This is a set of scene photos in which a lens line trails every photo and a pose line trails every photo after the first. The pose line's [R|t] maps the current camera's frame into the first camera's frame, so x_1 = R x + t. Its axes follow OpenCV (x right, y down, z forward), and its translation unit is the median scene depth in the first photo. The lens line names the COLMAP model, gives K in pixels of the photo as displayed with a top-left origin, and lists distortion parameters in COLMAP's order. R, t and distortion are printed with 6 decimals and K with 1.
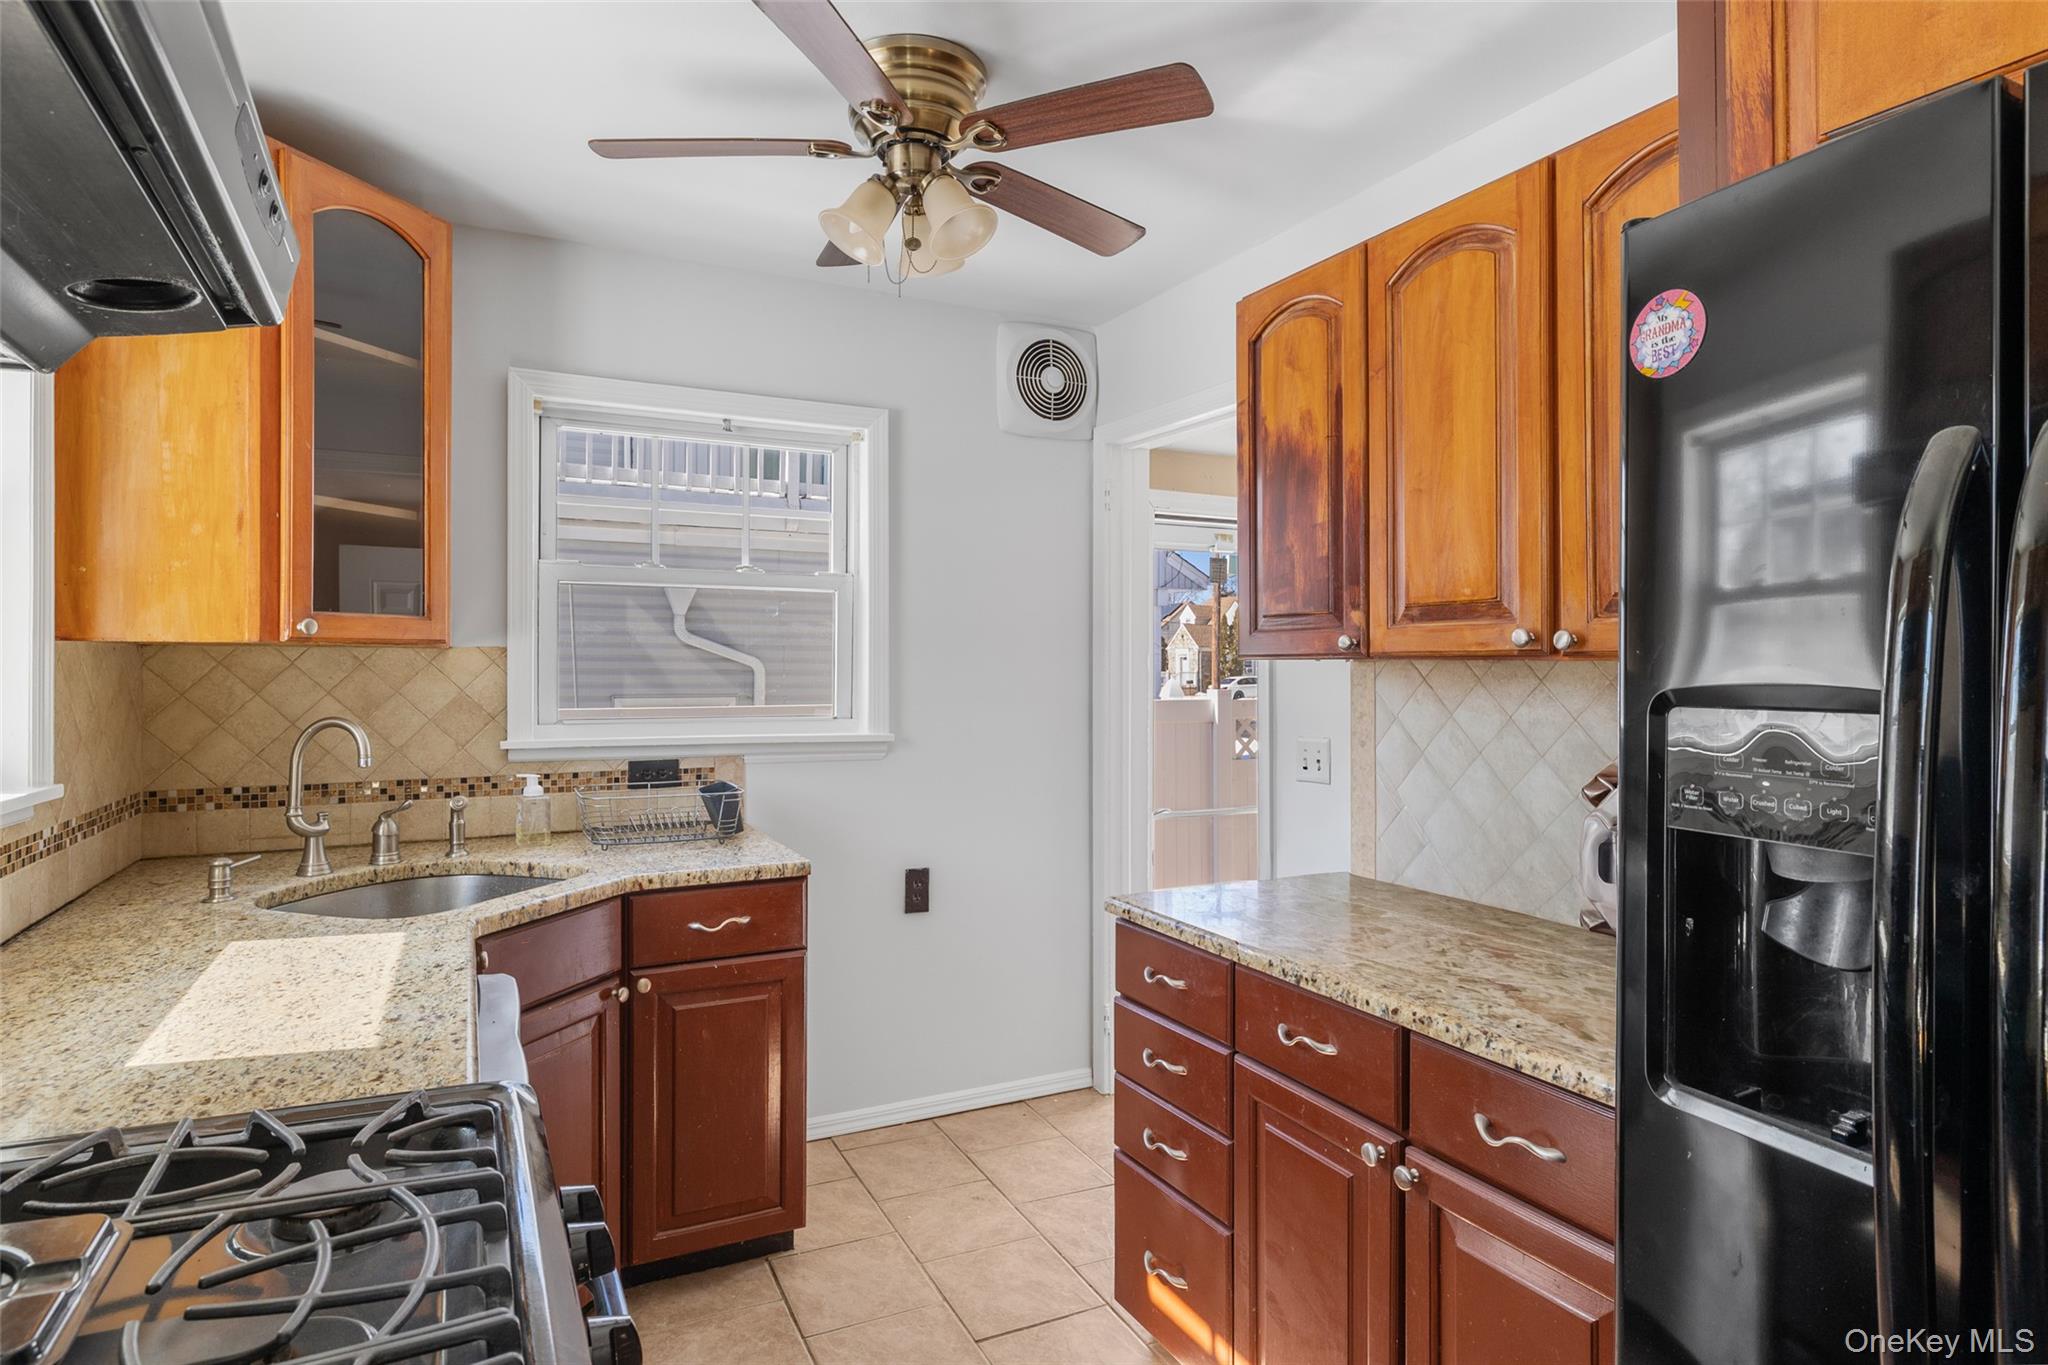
lens RADIAL K [[1113.7, 0, 1018.2], [0, 1113.7, 680.2], [0, 0, 1]] dist [0.004292, 0.001556]
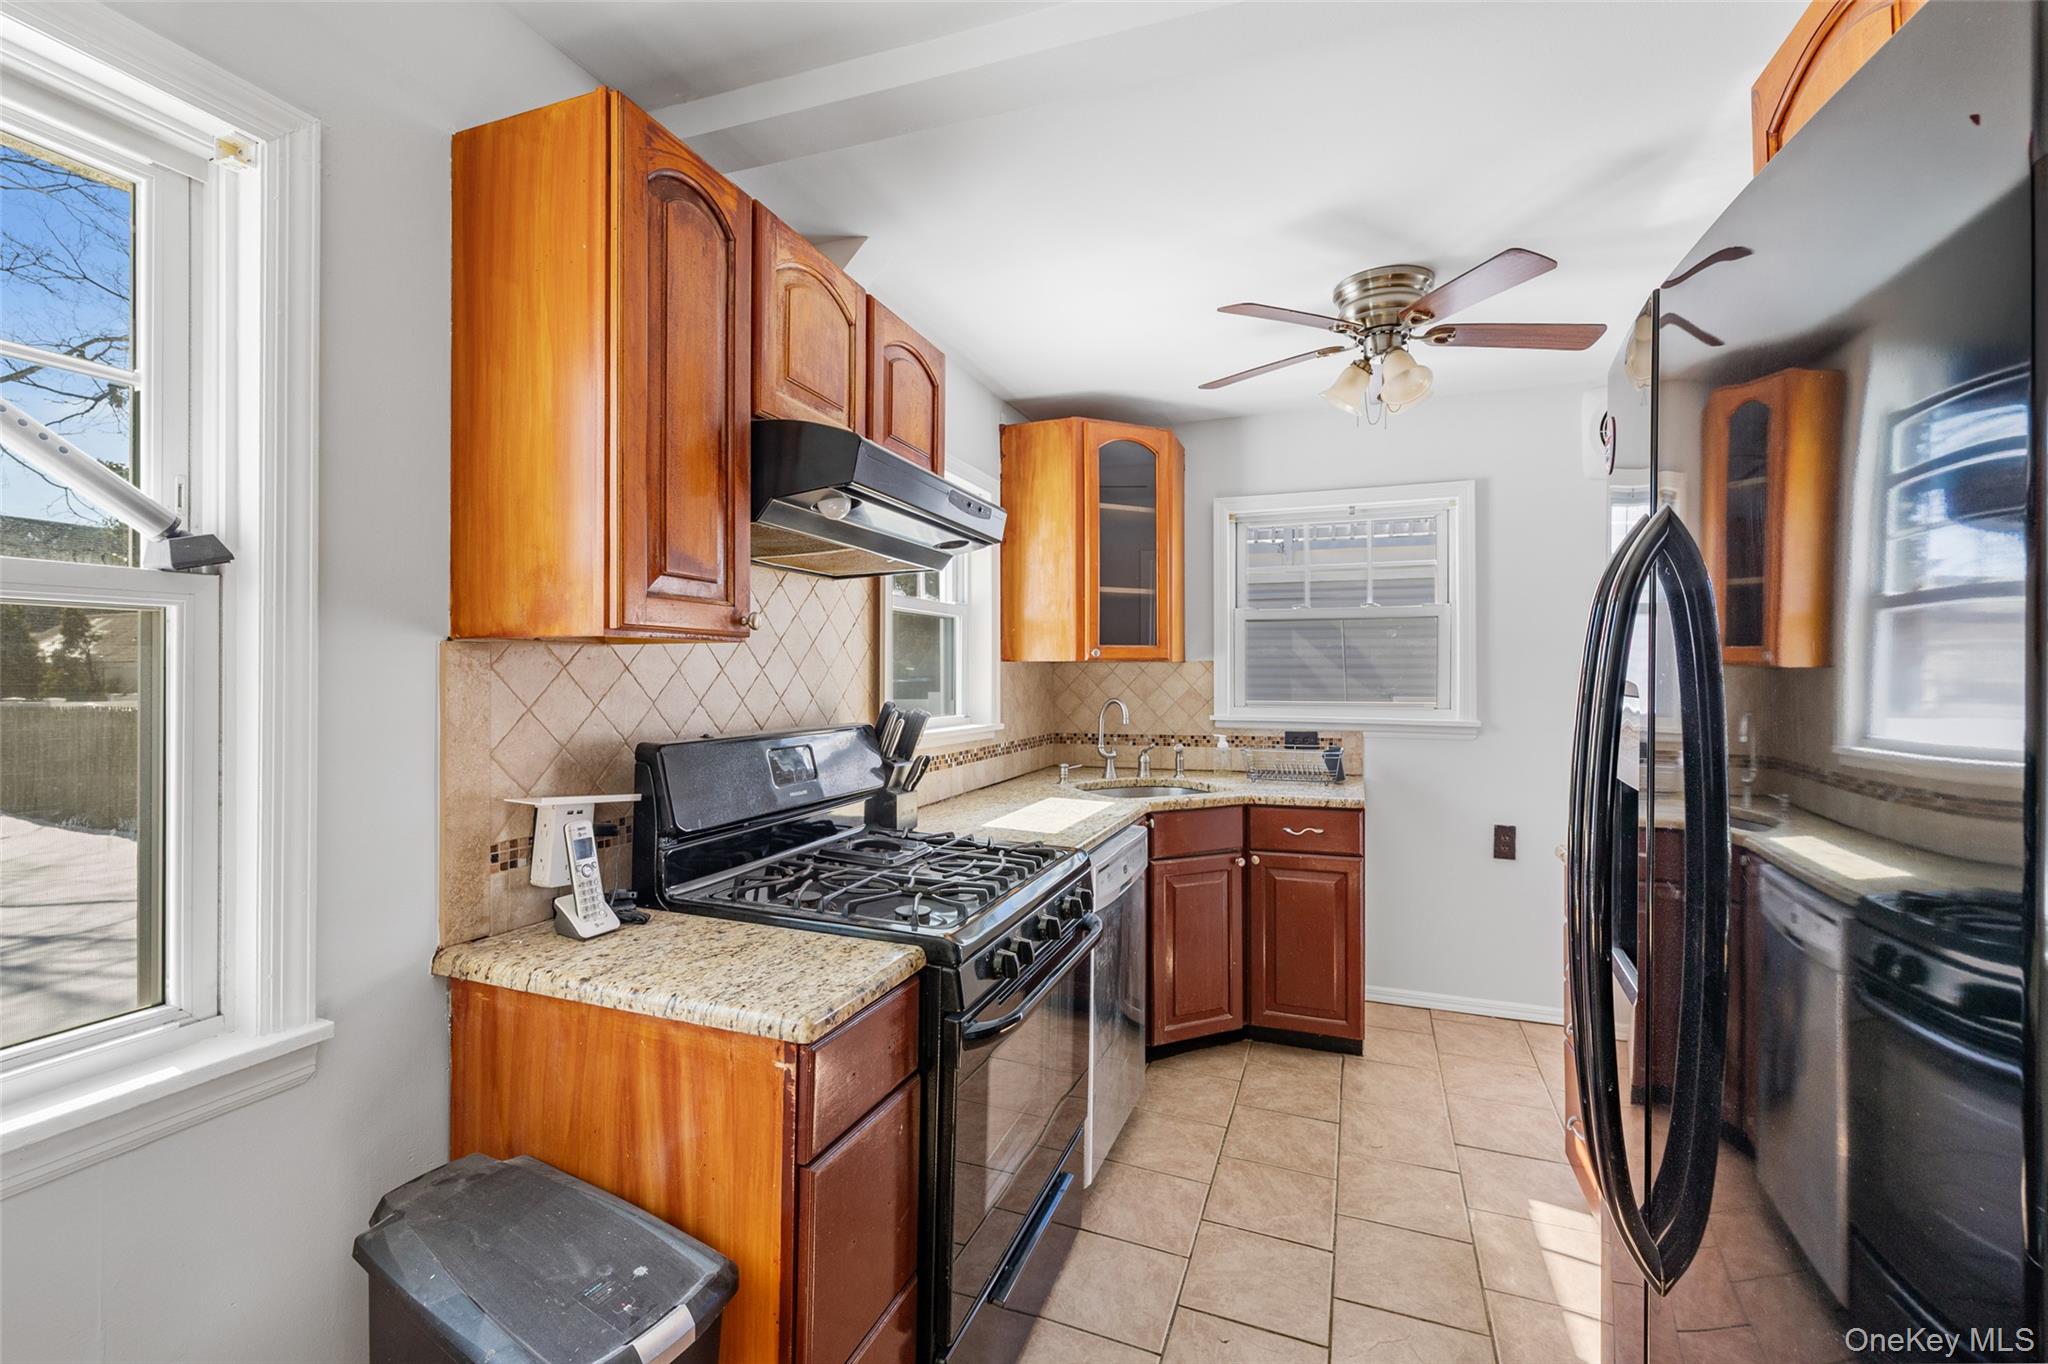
lens RADIAL K [[877.0, 0, 1018.8], [0, 877.0, 681.1], [0, 0, 1]] dist [-0.004637, -0.000090]
pose [[0.681249, 0.001221, -0.732051, 0.355165], [-0.004739, 0.999985, -0.002742, 0.007197], [0.732037, 0.005337, 0.681244, -0.153689]]
